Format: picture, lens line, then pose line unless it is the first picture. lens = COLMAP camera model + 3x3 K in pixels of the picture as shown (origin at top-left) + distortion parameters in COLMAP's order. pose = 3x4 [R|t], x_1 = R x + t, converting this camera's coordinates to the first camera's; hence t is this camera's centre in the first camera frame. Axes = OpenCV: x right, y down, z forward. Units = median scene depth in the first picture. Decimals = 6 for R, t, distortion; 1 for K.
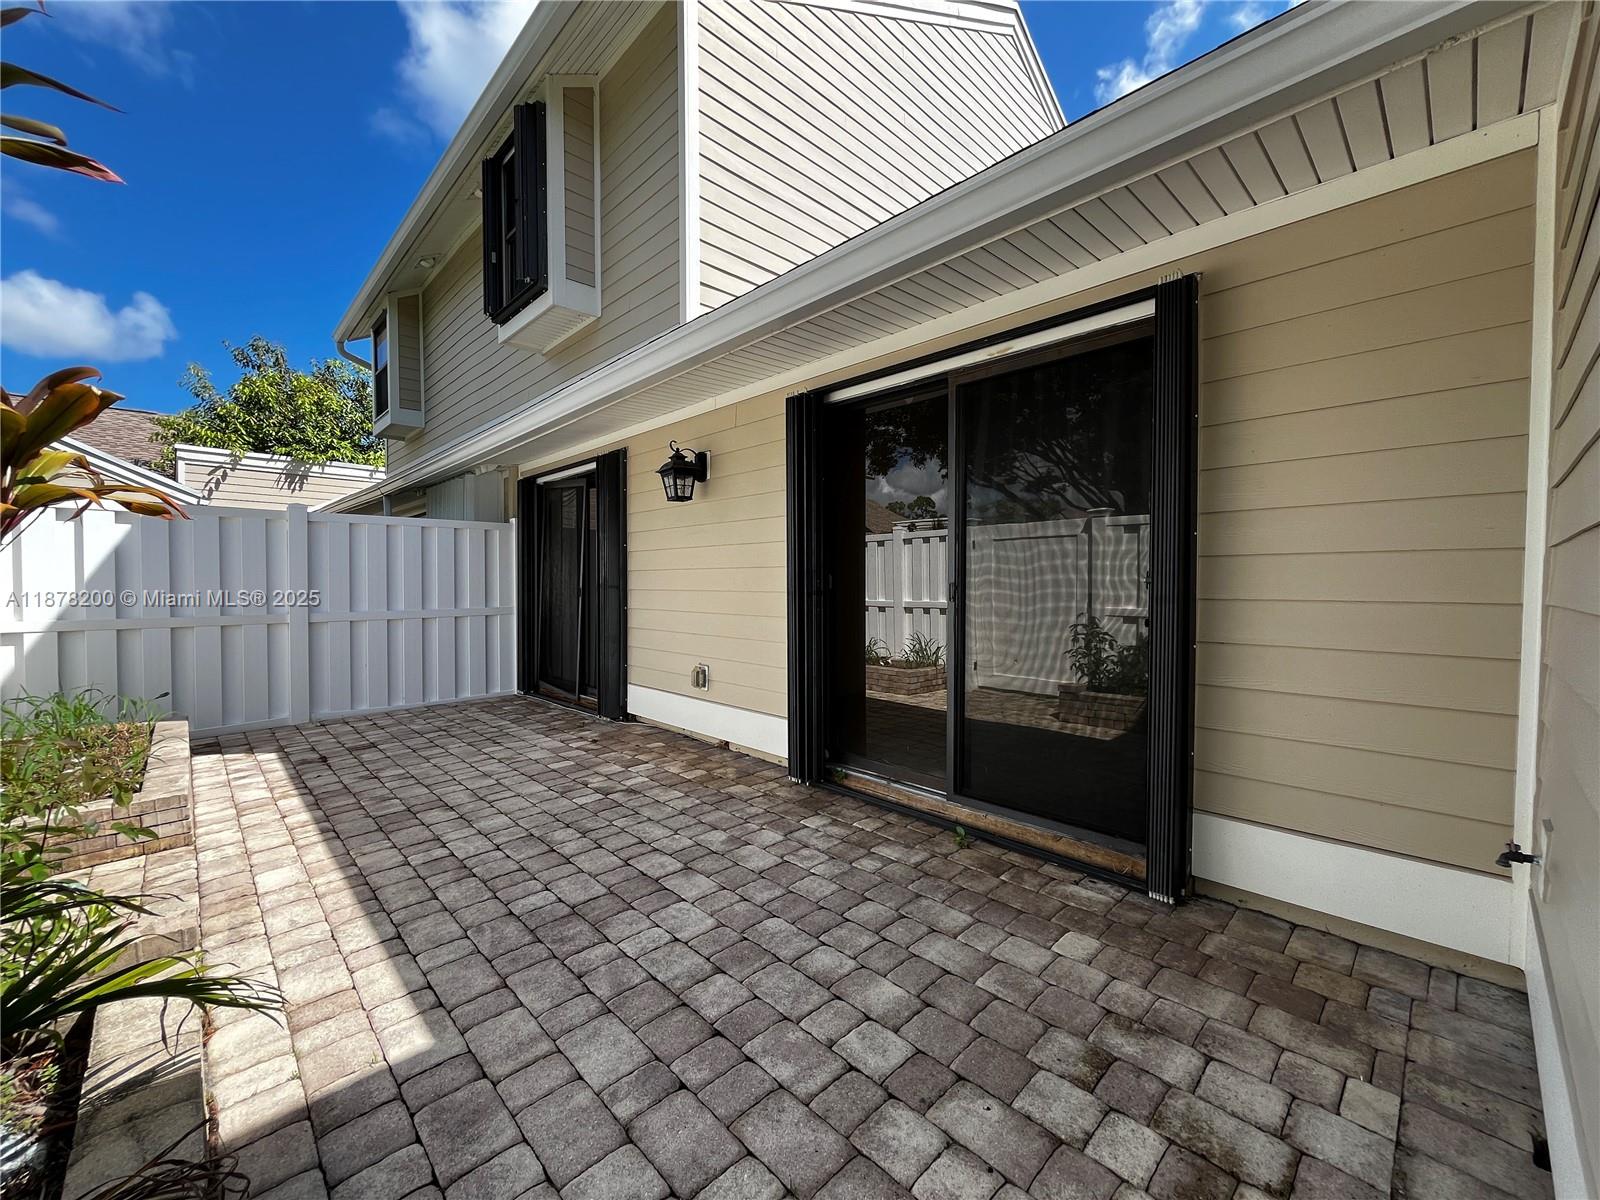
lens RADIAL K [[647.7, 0, 798.5], [0, 647.7, 593.2], [0, 0, 1]] dist [-0.002002, 0.000558]
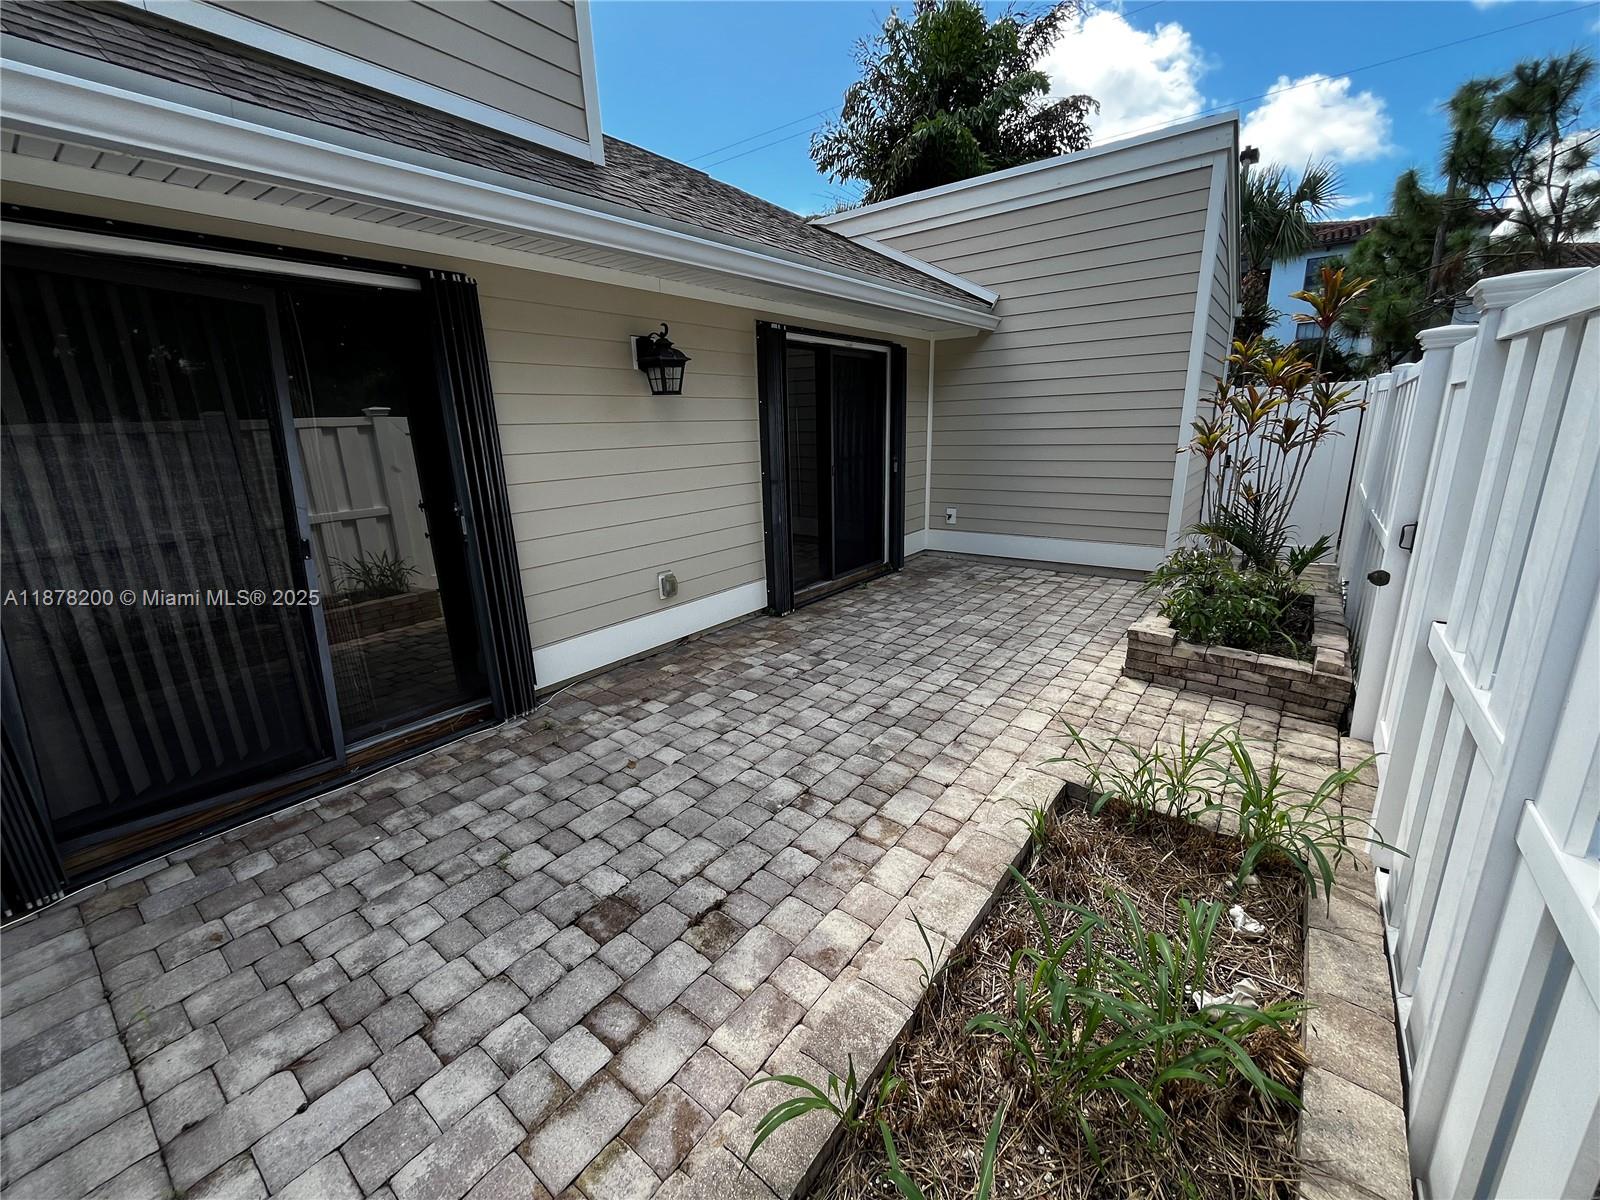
lens RADIAL K [[647.7, 0, 798.2], [0, 647.7, 601.8], [0, 0, 1]] dist [-0.002002, 0.000558]
pose [[-0.151141, -0.259534, 0.953834, -1.361529], [0.046583, 0.961976, 0.269131, -0.121900], [-0.987414, 0.085110, -0.133305, 1.148465]]
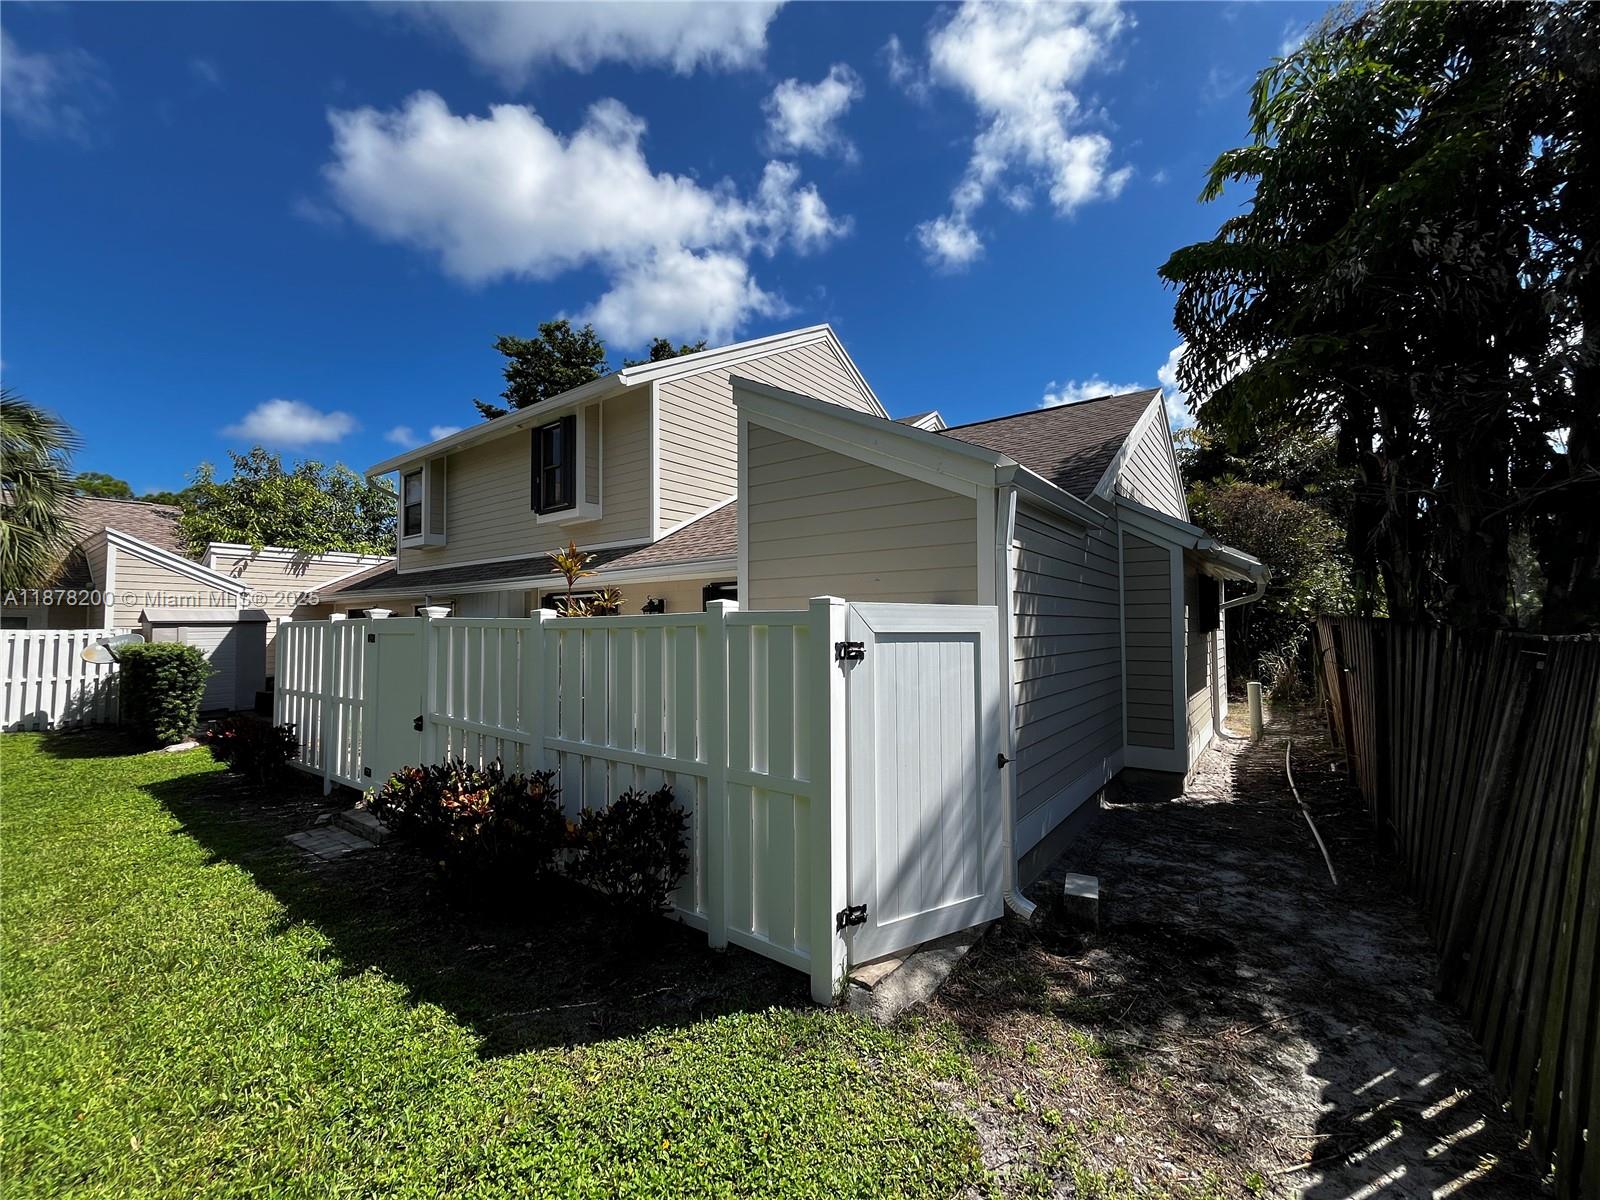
lens RADIAL K [[647.7, 0, 797.7], [0, 647.7, 598.0], [0, 0, 1]] dist [-0.002002, 0.000558]
pose [[0.986404, -0.002505, 0.164320, -0.067853], [0.011520, 0.998478, -0.053934, -0.122807], [-0.163935, 0.055094, 0.984931, -1.525836]]
